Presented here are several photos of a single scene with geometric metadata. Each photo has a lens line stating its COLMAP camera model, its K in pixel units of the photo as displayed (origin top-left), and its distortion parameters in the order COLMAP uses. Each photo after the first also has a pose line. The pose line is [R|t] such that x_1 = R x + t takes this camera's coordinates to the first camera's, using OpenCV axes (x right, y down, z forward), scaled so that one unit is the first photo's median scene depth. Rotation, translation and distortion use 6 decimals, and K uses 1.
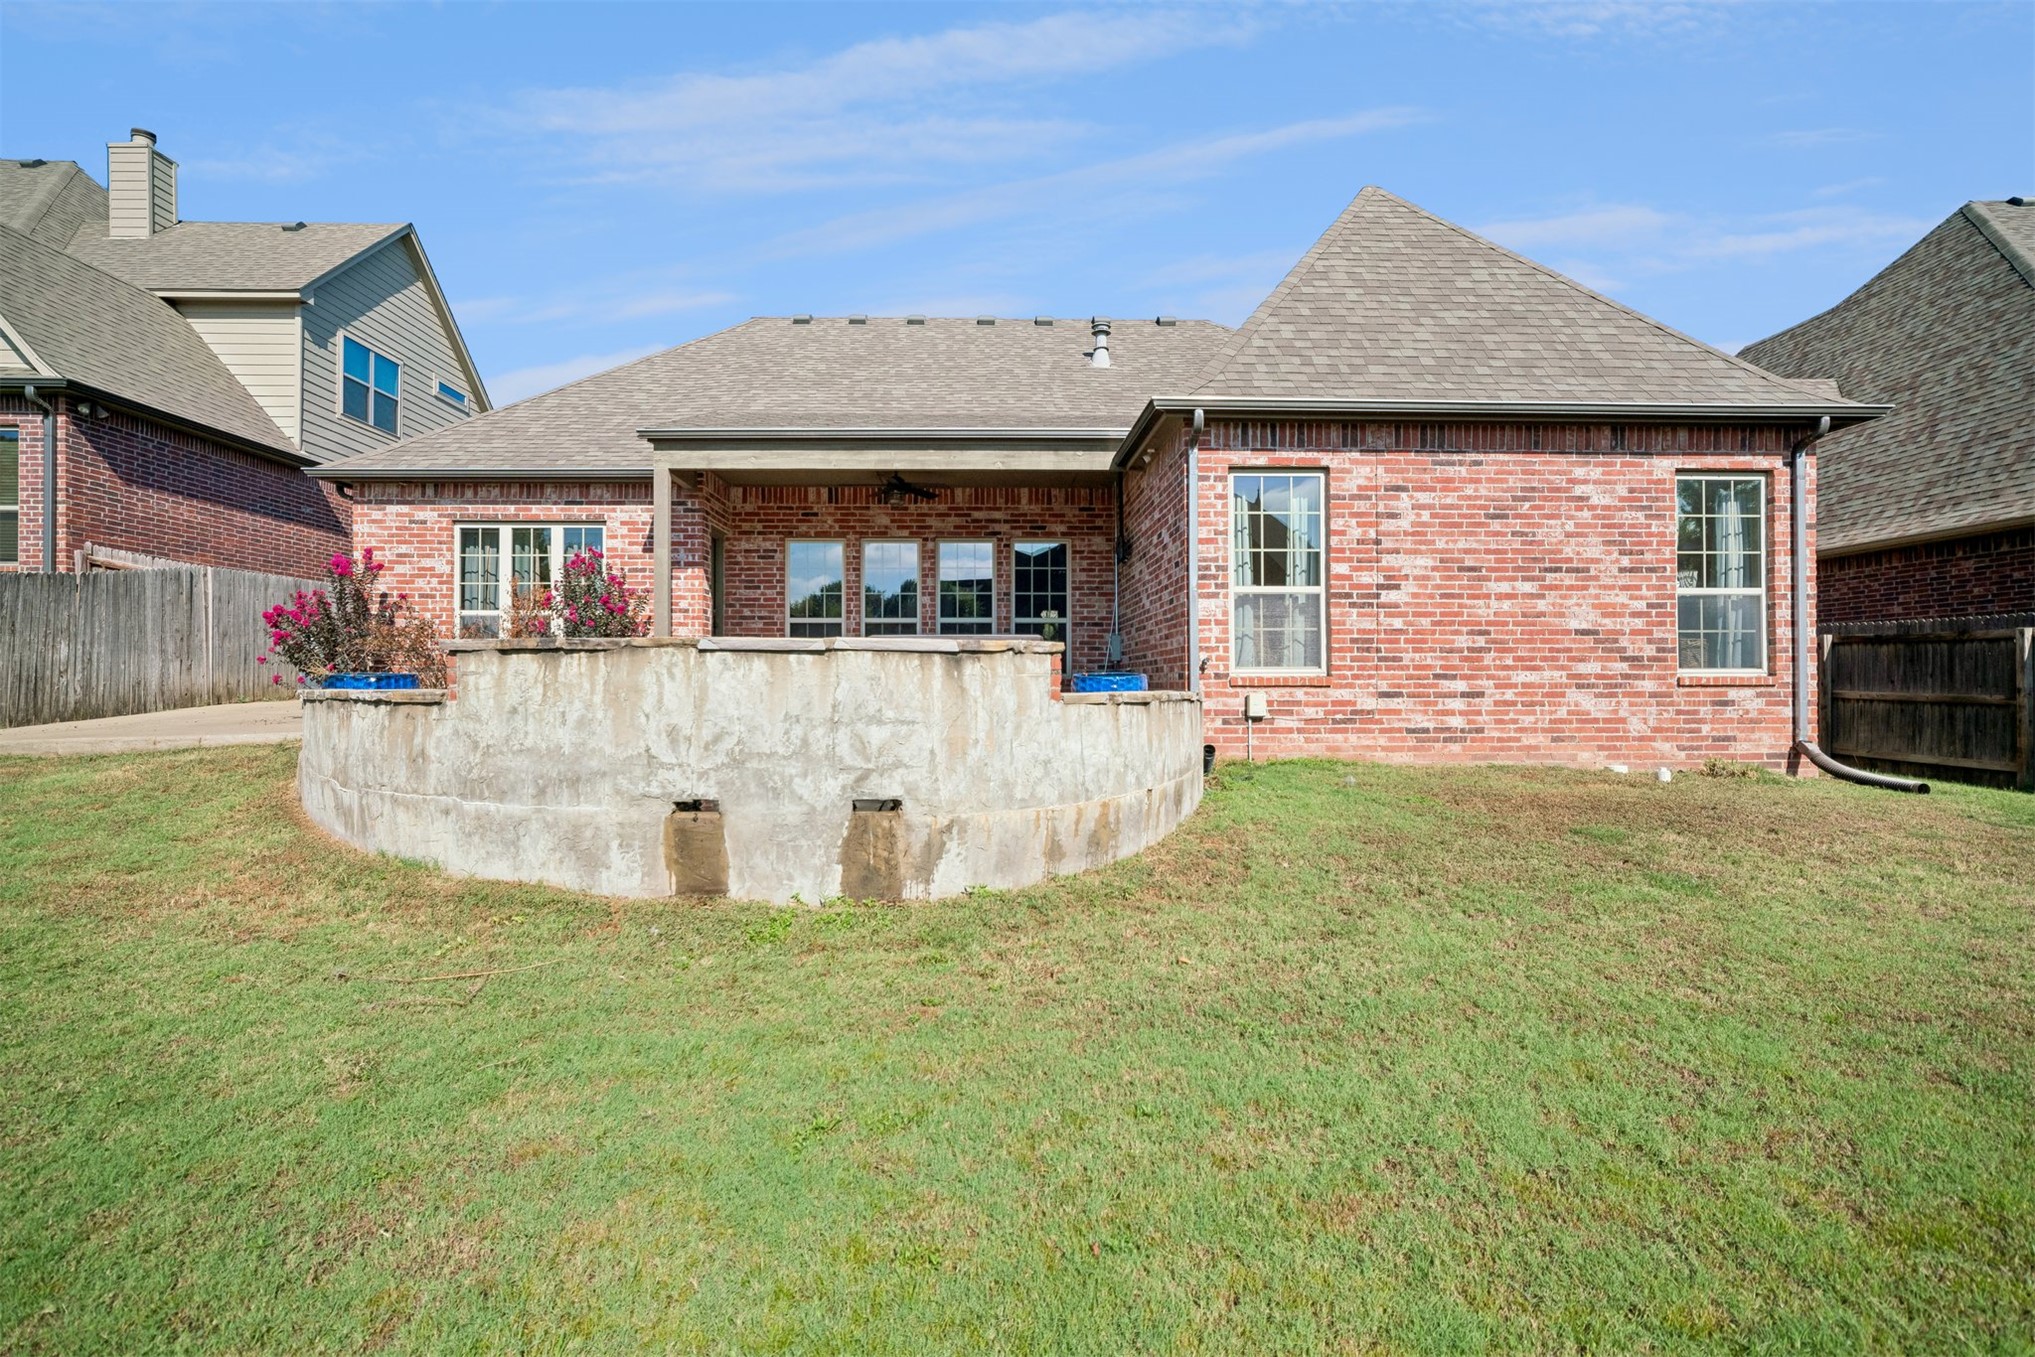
lens RADIAL K [[948.6, 0, 999.7], [0, 948.6, 694.2], [0, 0, 1]] dist [-0.013019, 0.008153]
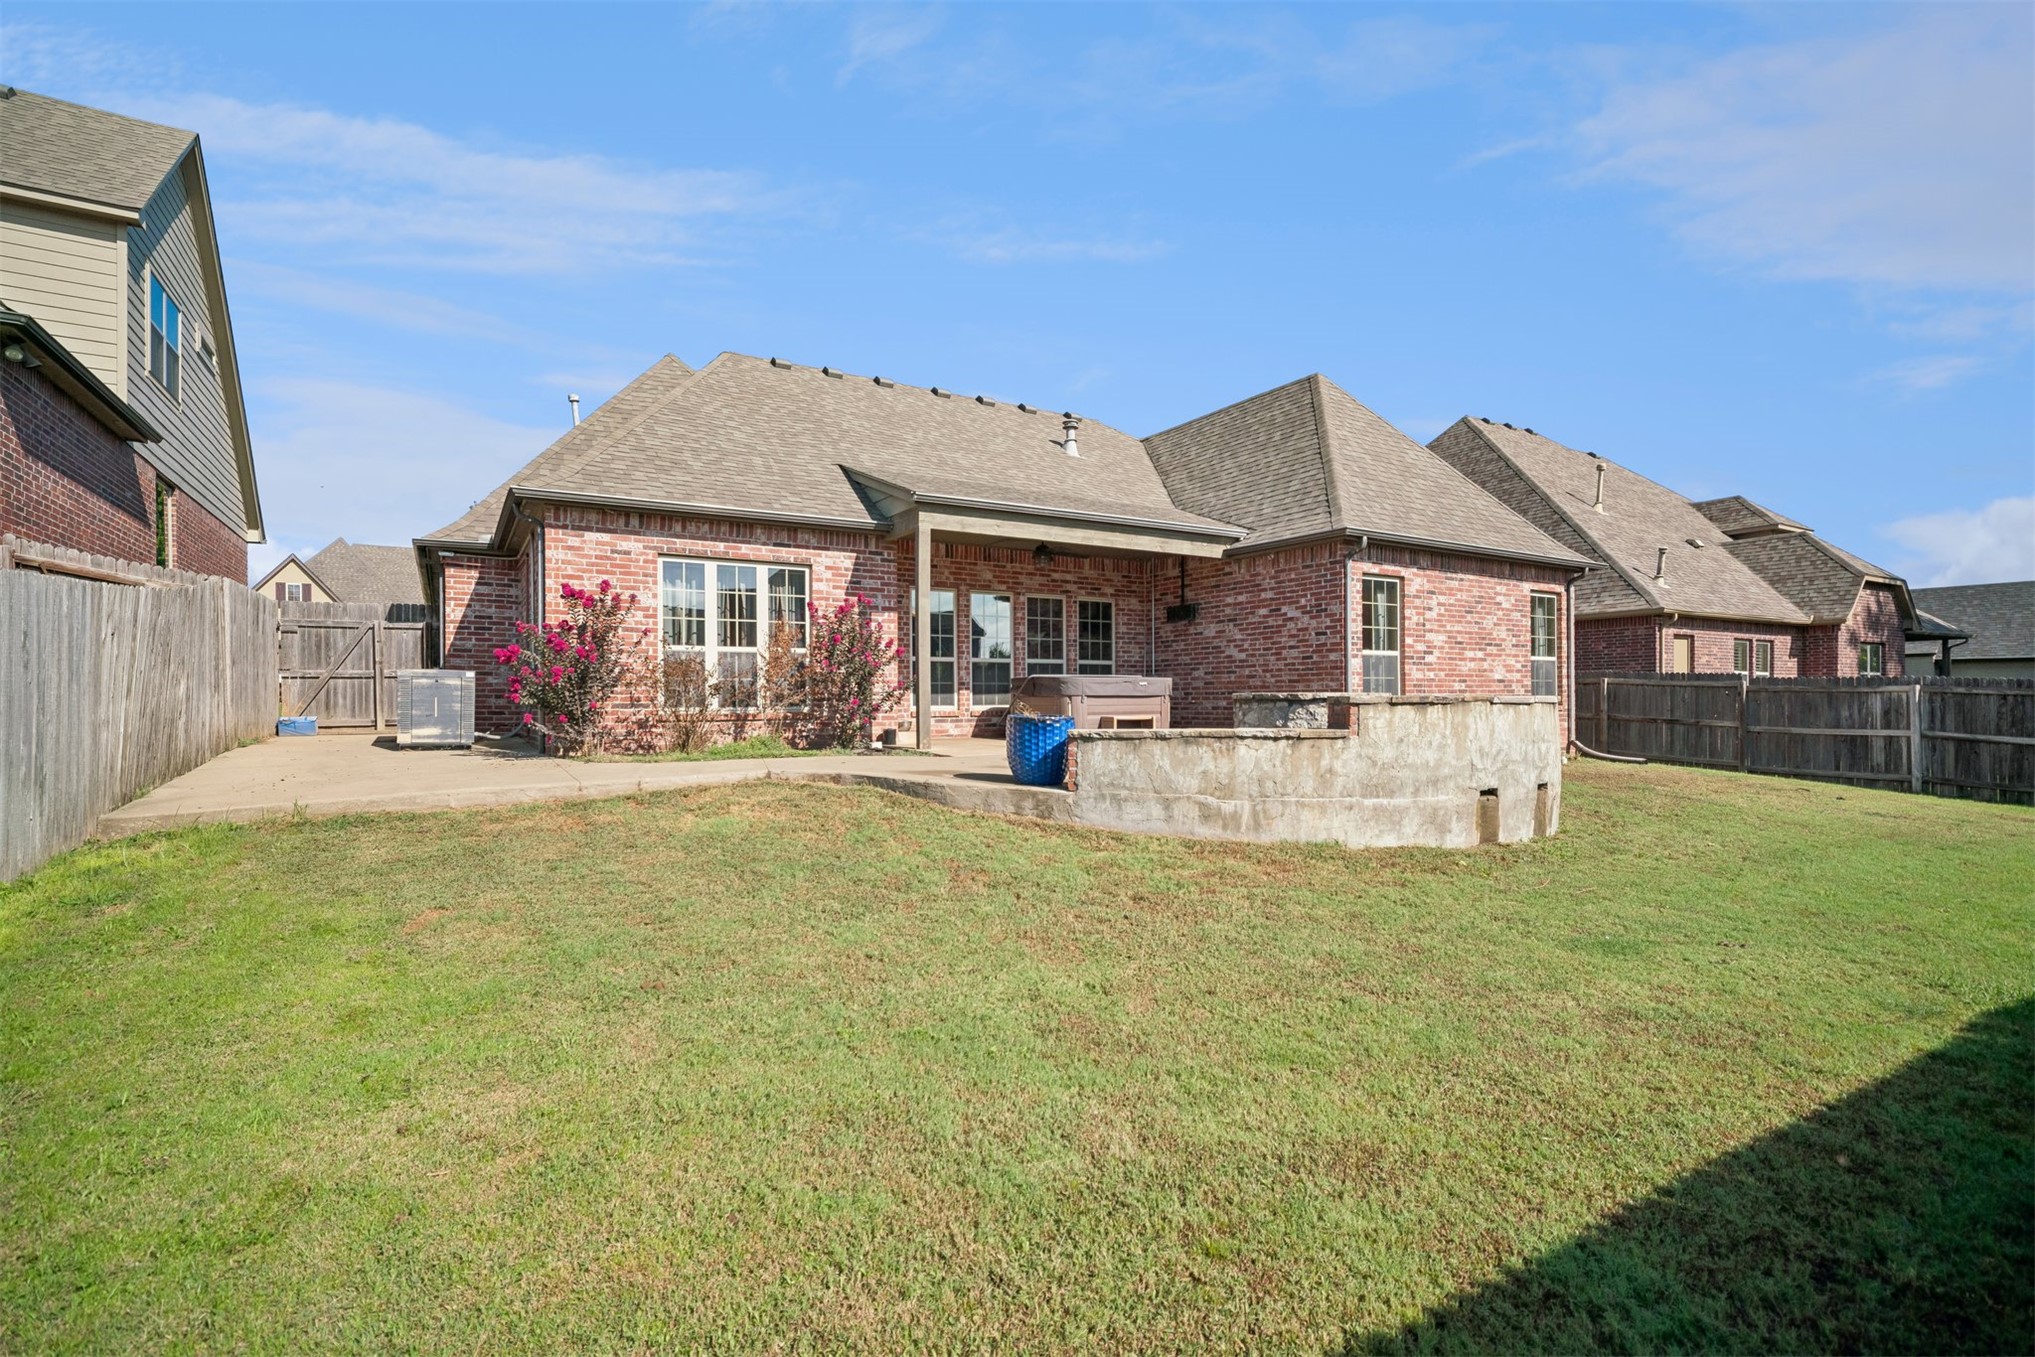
lens RADIAL K [[948.6, 0, 1022.5], [0, 948.6, 691.7], [0, 0, 1]] dist [-0.013019, 0.008153]
pose [[0.859717, -0.000370, 0.510770, -1.008611], [0.012645, 0.999709, -0.020560, -0.022083], [-0.510614, 0.024134, 0.859472, -0.035514]]
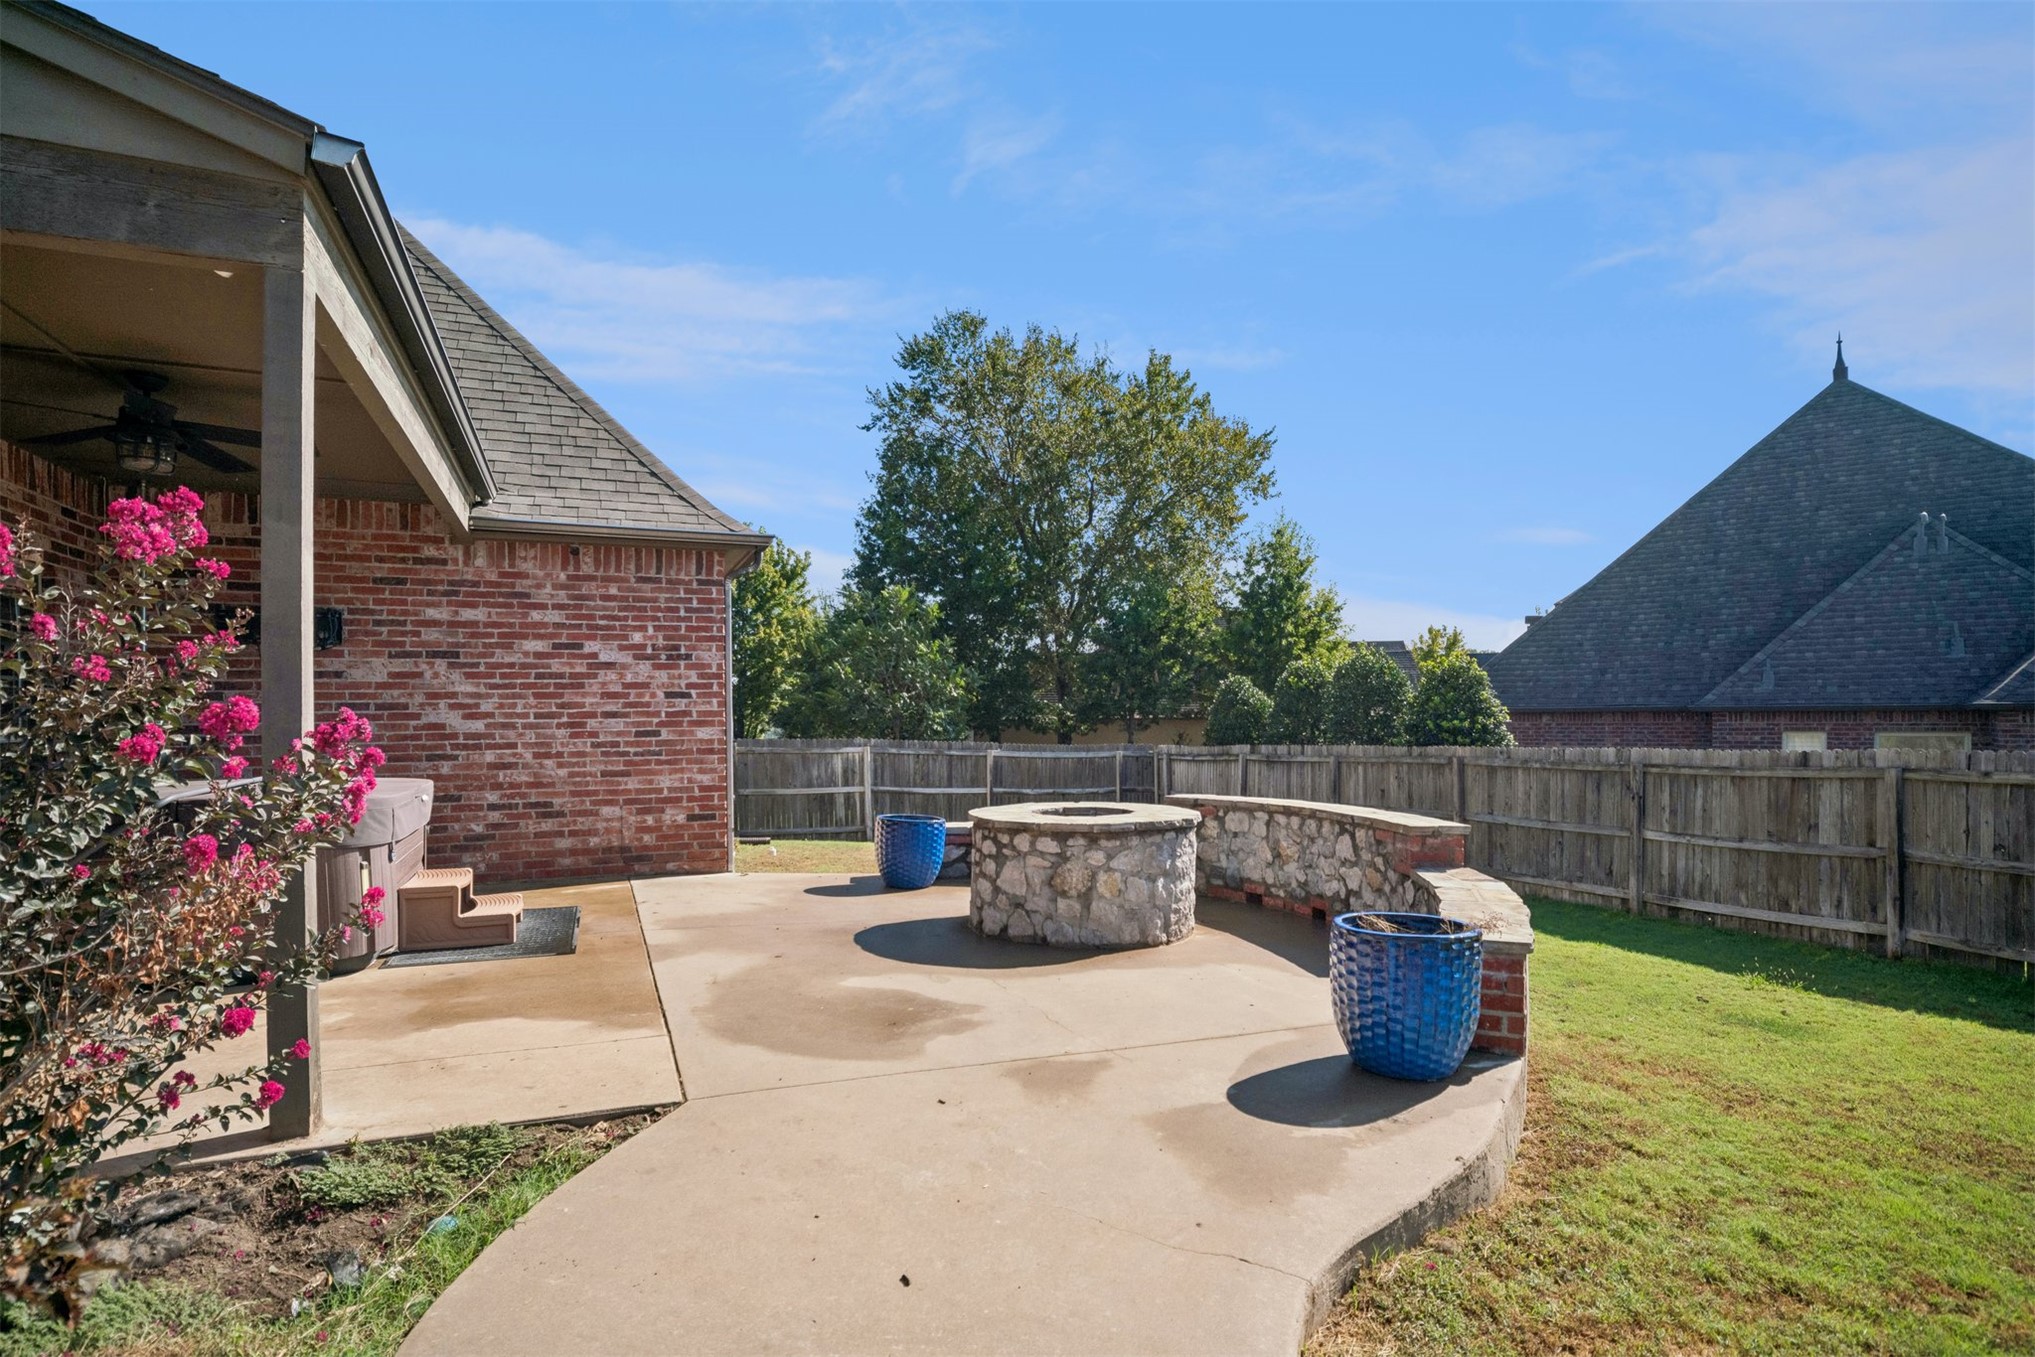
lens RADIAL K [[1047.1, 0, 1025.4], [0, 1047.1, 727.8], [0, 0, 1]] dist [-0.009943, 0.008352]
pose [[-0.364657, -0.008770, 0.931101, -0.889315], [0.022470, 0.999582, 0.018215, -0.121588], [-0.930871, 0.027564, -0.364308, 1.107059]]
